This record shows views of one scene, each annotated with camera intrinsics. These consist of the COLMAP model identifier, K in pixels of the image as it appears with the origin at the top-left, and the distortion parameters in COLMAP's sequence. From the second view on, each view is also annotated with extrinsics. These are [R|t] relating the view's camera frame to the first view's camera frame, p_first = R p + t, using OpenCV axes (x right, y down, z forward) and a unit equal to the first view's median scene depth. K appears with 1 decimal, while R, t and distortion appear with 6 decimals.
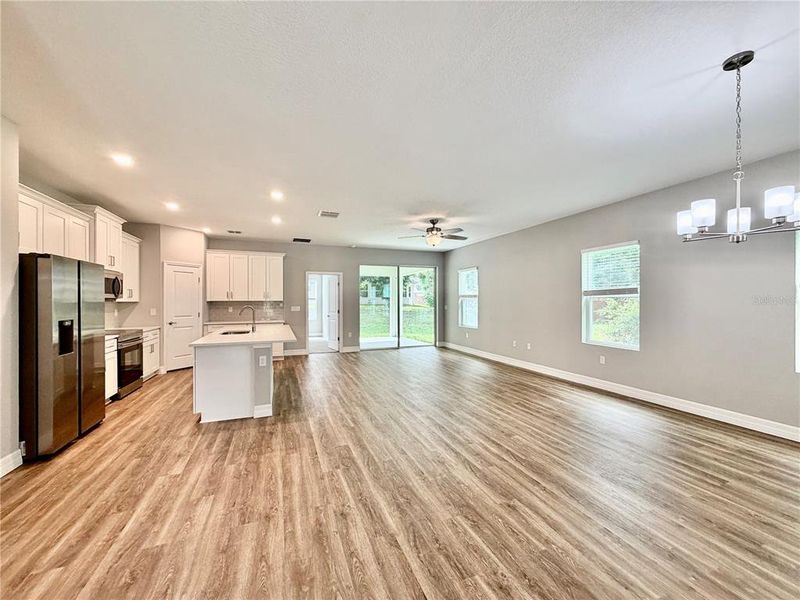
lens RADIAL K [[318.8, 0, 398.5], [0, 318.8, 300.7], [0, 0, 1]] dist [0.000086, 0.000100]
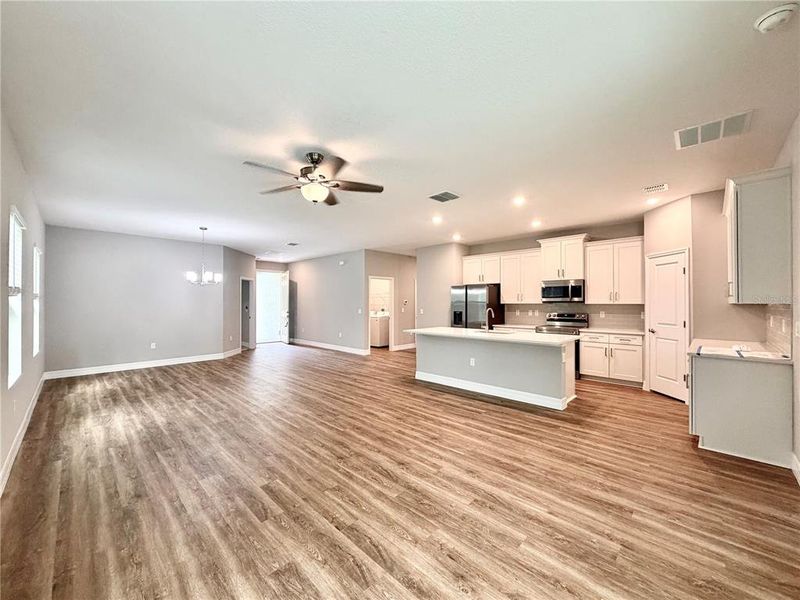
lens RADIAL K [[318.8, 0, 398.5], [0, 318.8, 300.7], [0, 0, 1]] dist [0.000086, 0.000100]
pose [[-0.910412, -0.000051, -0.413703, 0.226481], [0.003344, 0.999966, -0.007483, -0.002572], [0.413689, -0.008196, -0.910381, 1.713930]]
